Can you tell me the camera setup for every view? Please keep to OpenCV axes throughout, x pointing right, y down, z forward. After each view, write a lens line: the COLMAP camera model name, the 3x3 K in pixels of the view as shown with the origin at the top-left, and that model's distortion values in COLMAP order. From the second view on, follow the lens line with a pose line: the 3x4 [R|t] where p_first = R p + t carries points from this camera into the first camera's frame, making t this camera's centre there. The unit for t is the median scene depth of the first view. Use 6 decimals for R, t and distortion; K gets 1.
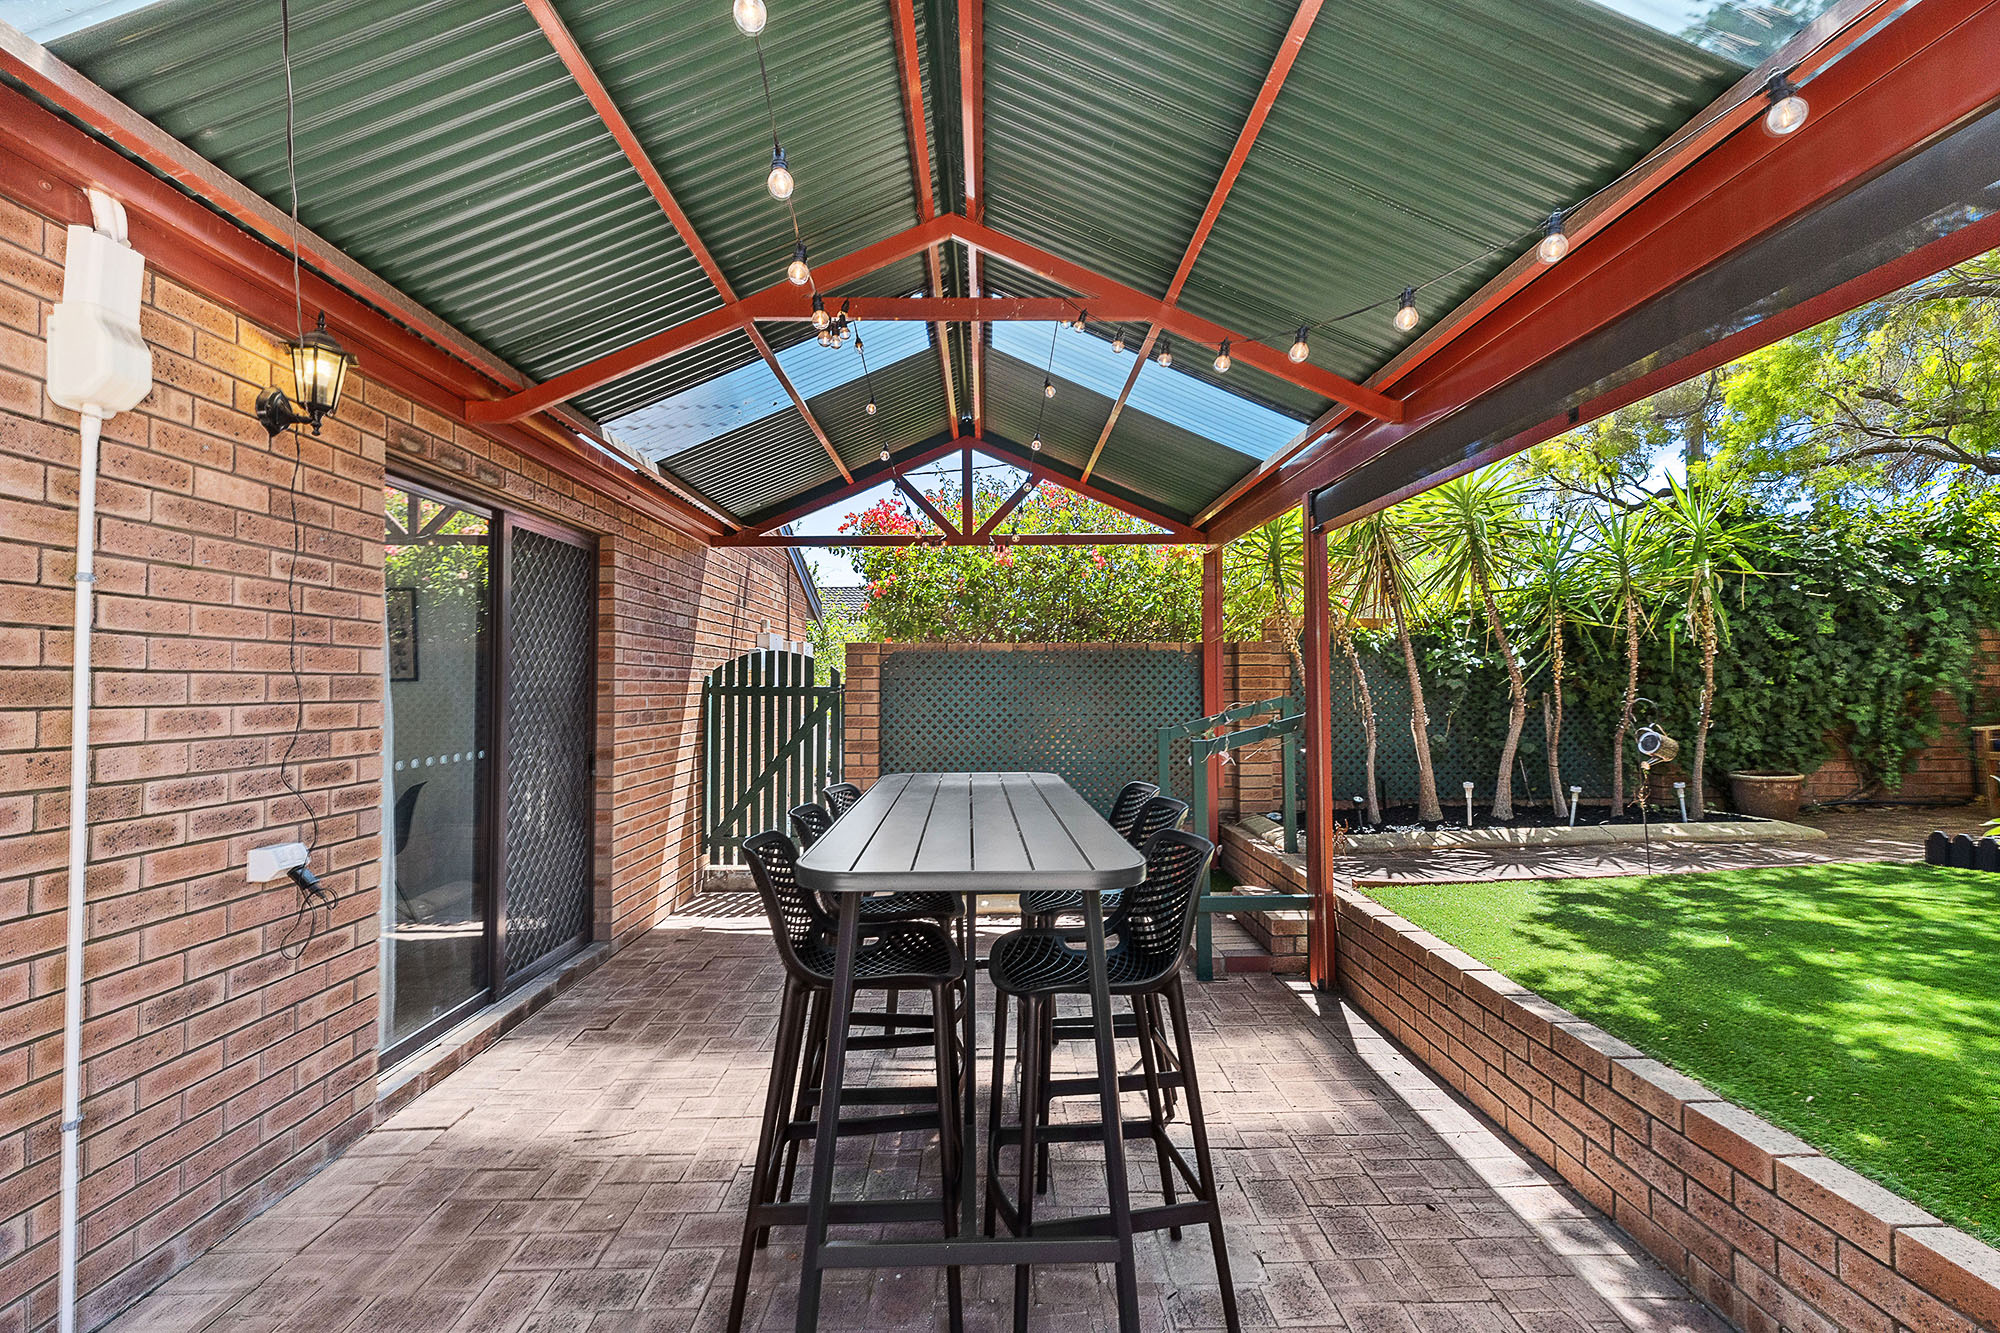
lens RADIAL K [[915.2, 0, 1000.0], [0, 915.2, 666.5], [0, 0, 1]] dist [0.002532, -0.000044]
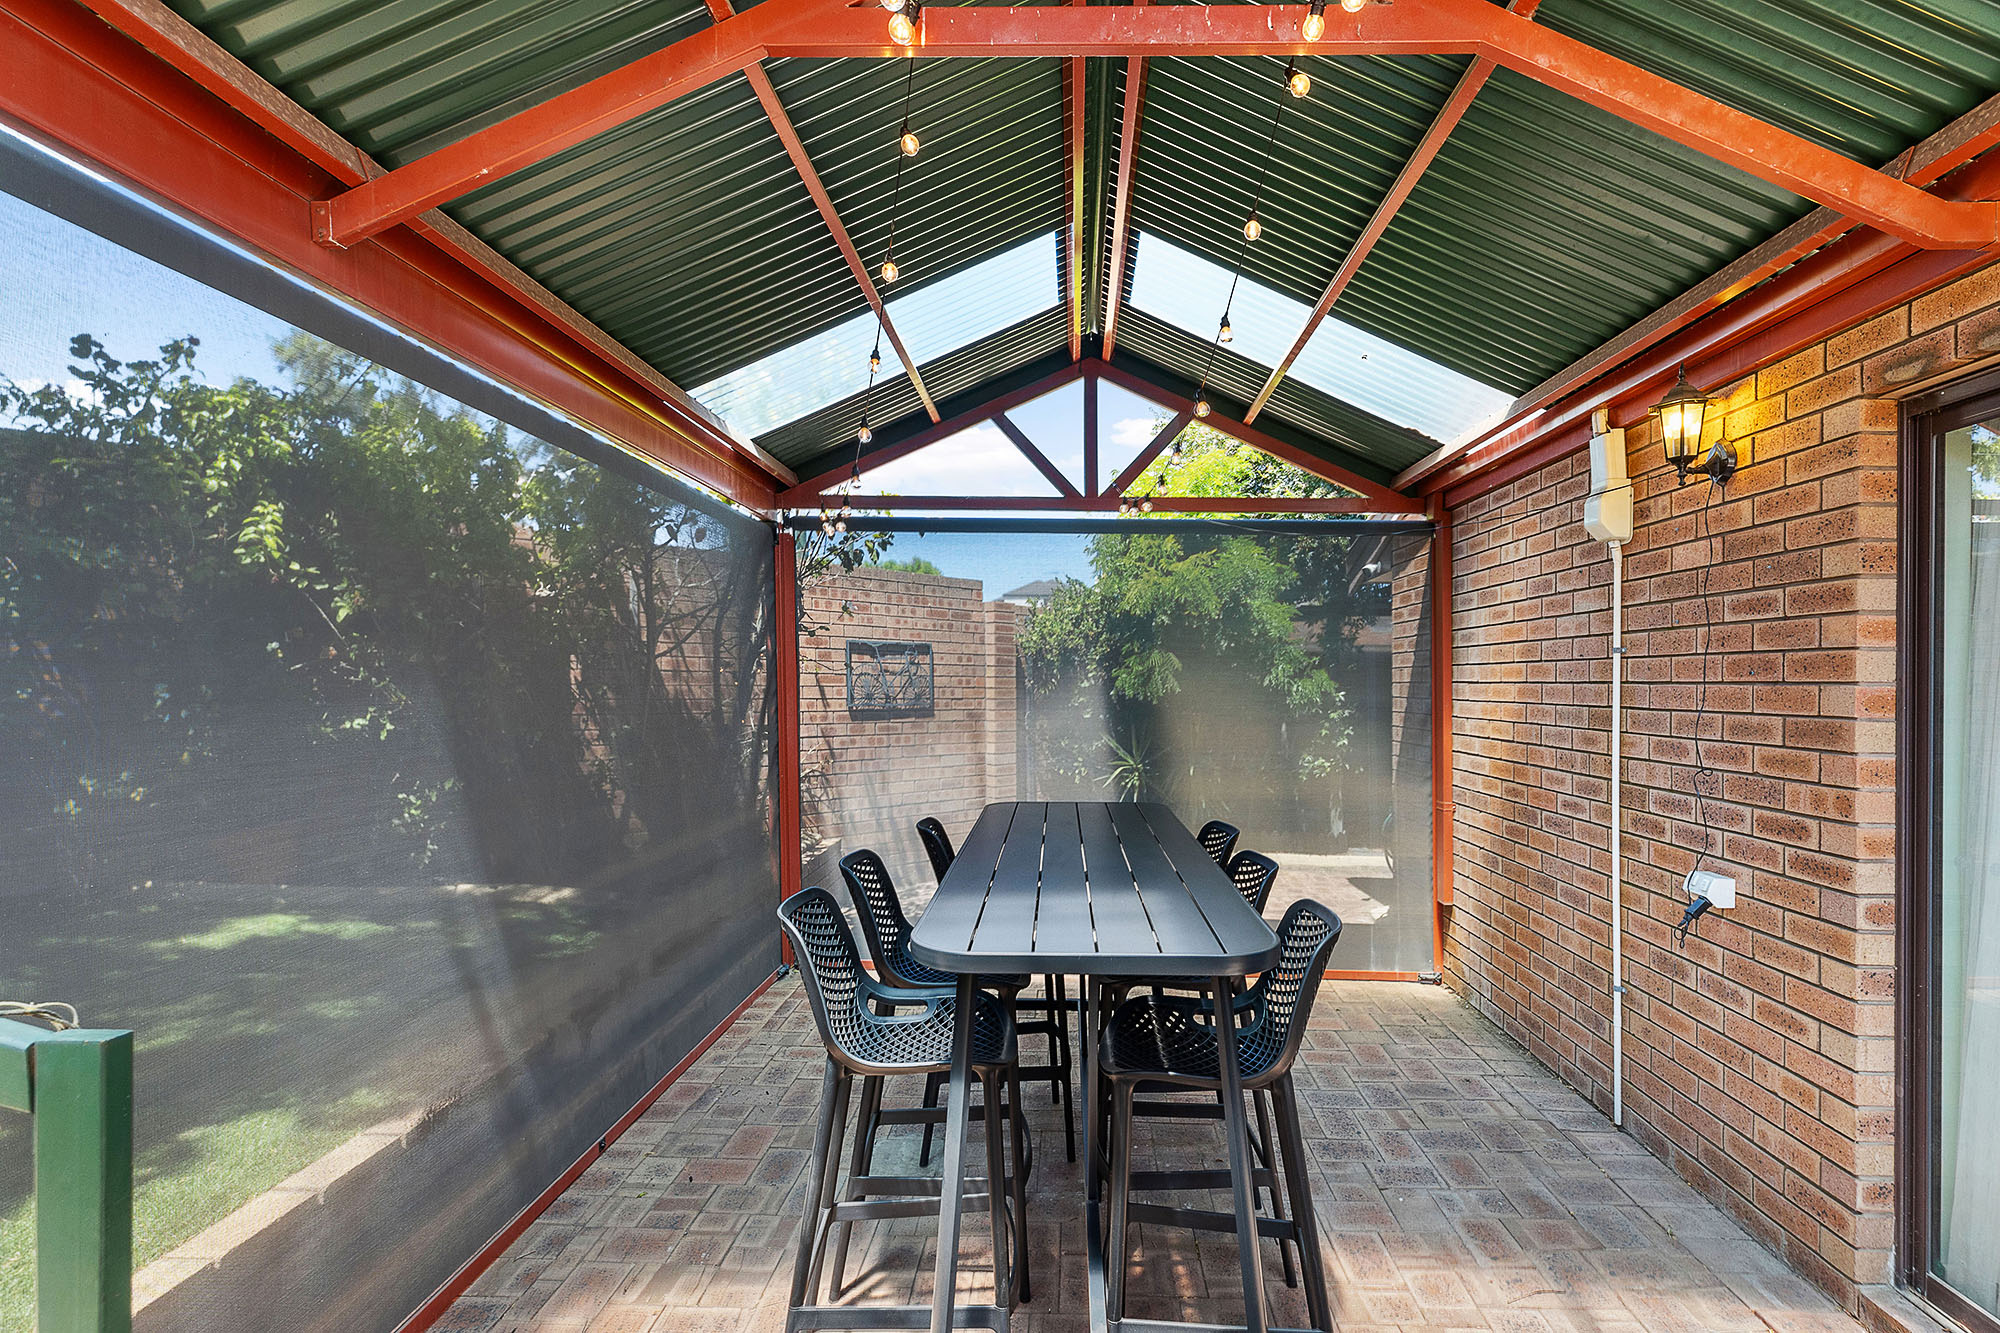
lens RADIAL K [[941.9, 0, 1027.1], [0, 941.9, 714.9], [0, 0, 1]] dist [0.000456, -0.000441]
pose [[-0.997802, 0.000041, 0.066267, -0.028053], [0.000897, 0.999916, 0.012898, -0.002040], [-0.066261, 0.012929, -0.997719, 0.884121]]
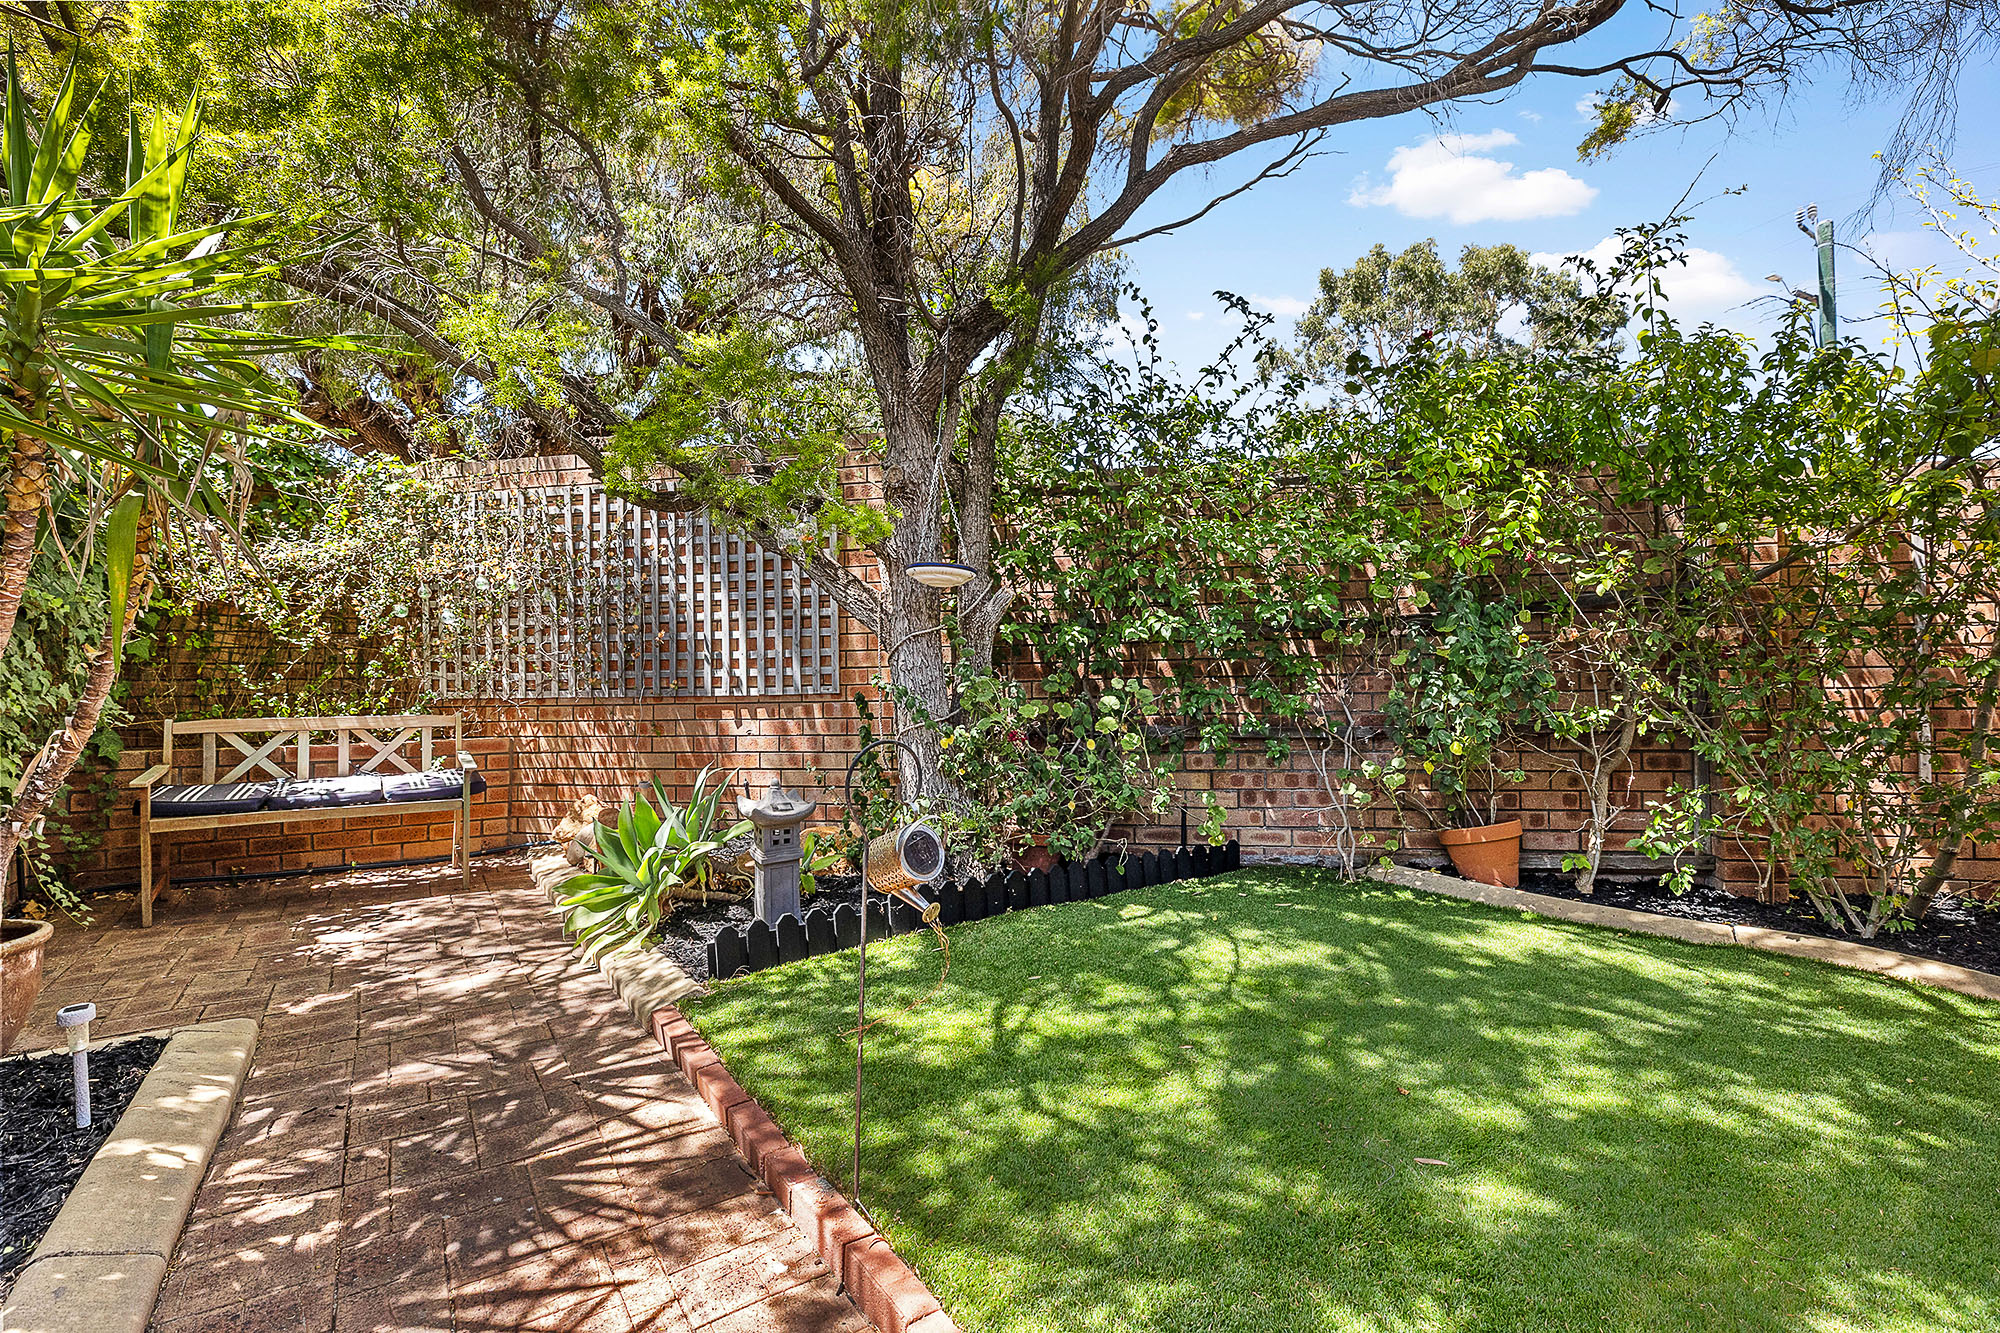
lens RADIAL K [[915.2, 0, 1000.0], [0, 915.2, 666.5], [0, 0, 1]] dist [0.002532, -0.000044]
pose [[-0.514532, 0.030599, 0.856925, 0.254566], [-0.001267, 0.999335, -0.036444, 0.011657], [-0.857470, -0.019837, -0.514151, 0.840859]]
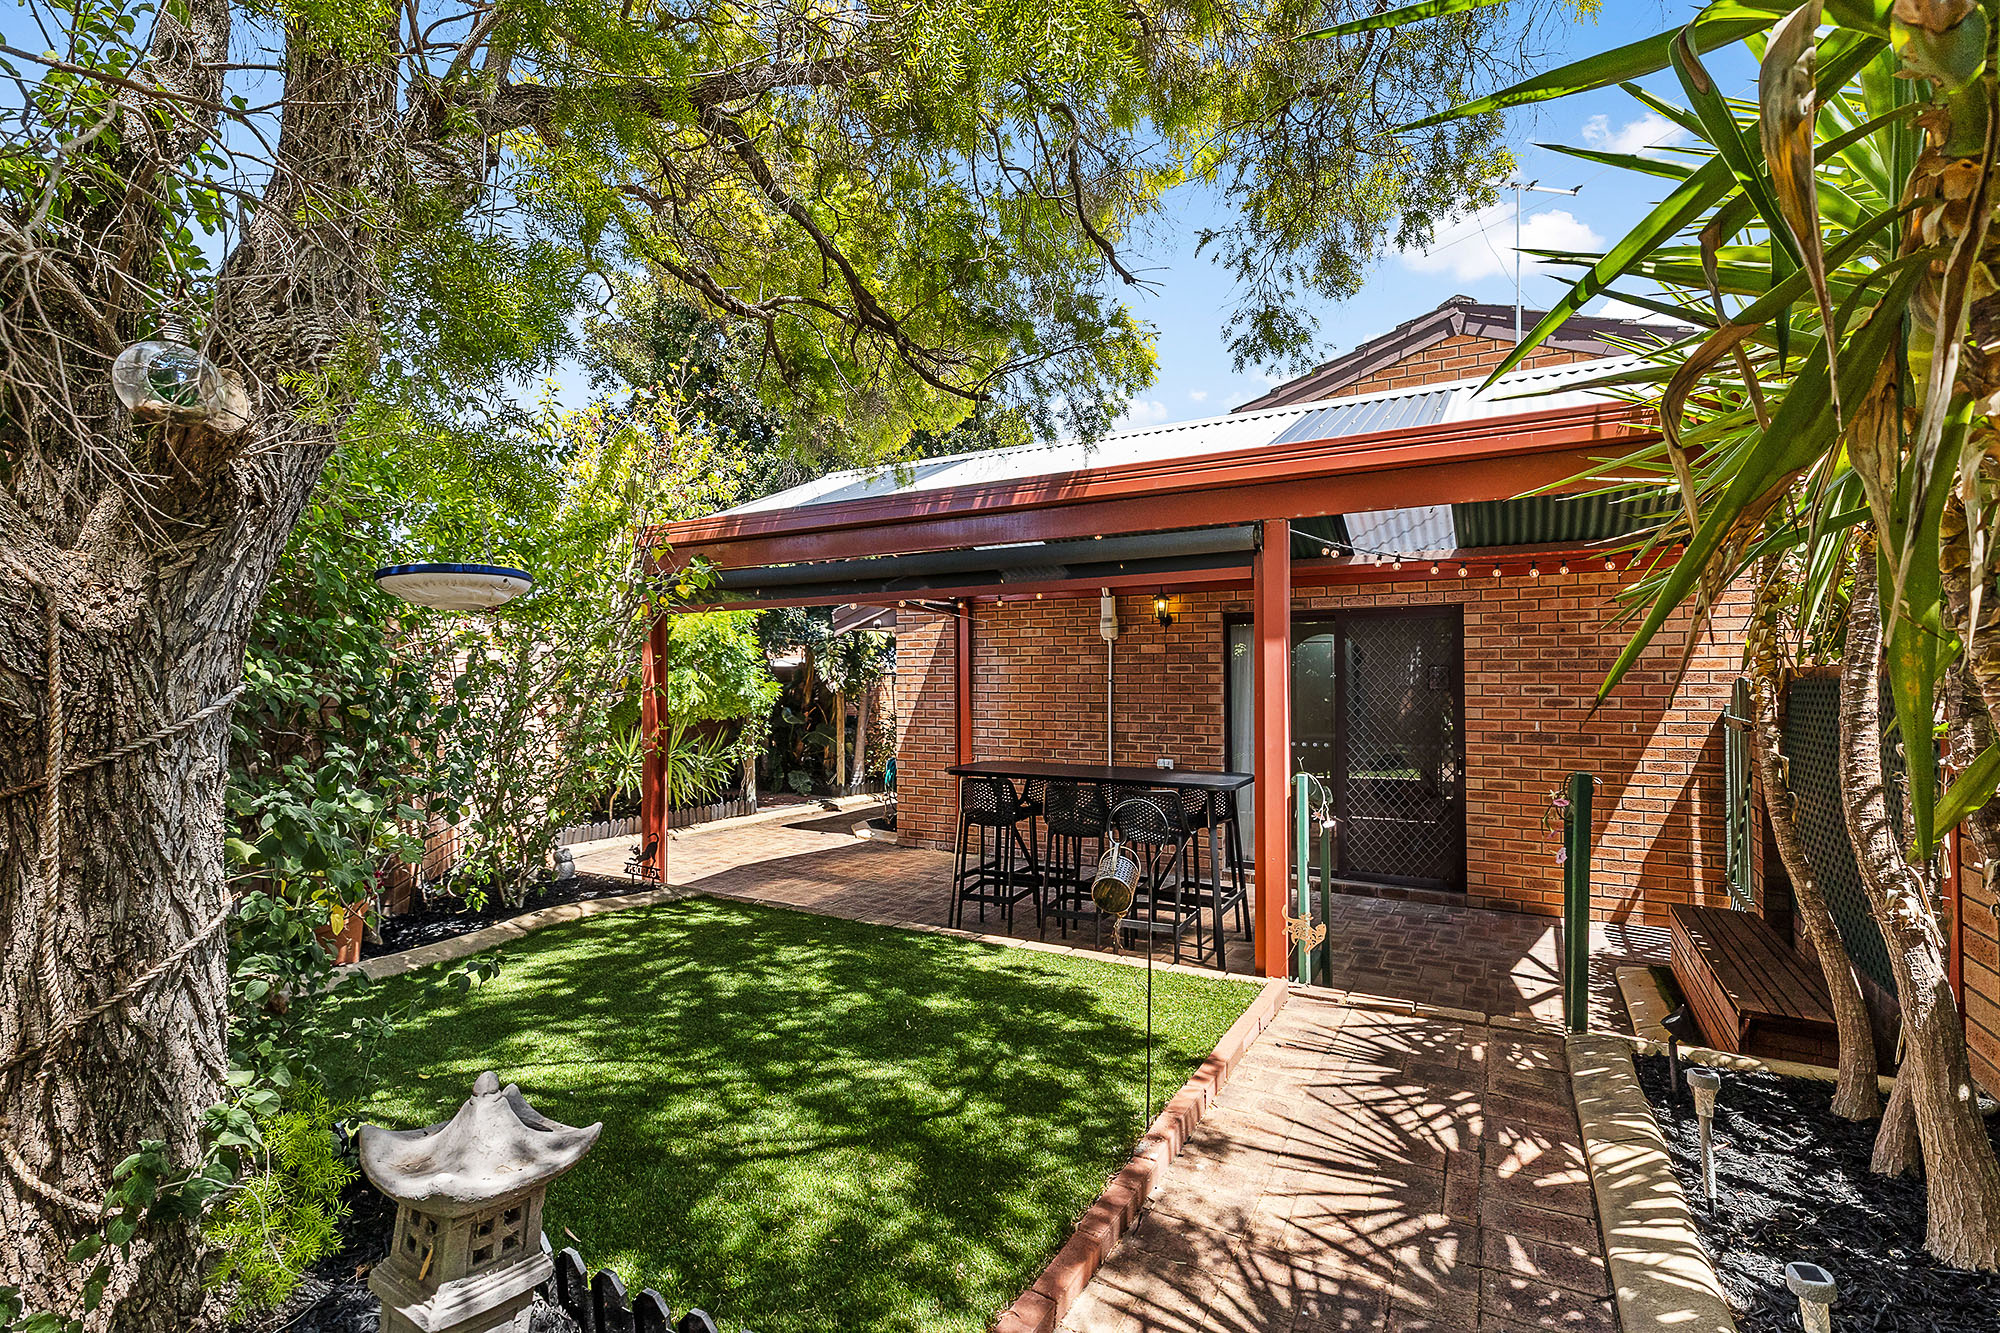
lens RADIAL K [[915.2, 0, 1000.0], [0, 915.2, 666.5], [0, 0, 1]] dist [0.002532, -0.000044]
pose [[-0.526264, -0.003612, -0.850314, 0.894859], [0.023480, 0.999548, -0.018778, -0.030911], [0.849997, -0.029847, -0.525941, 0.893961]]
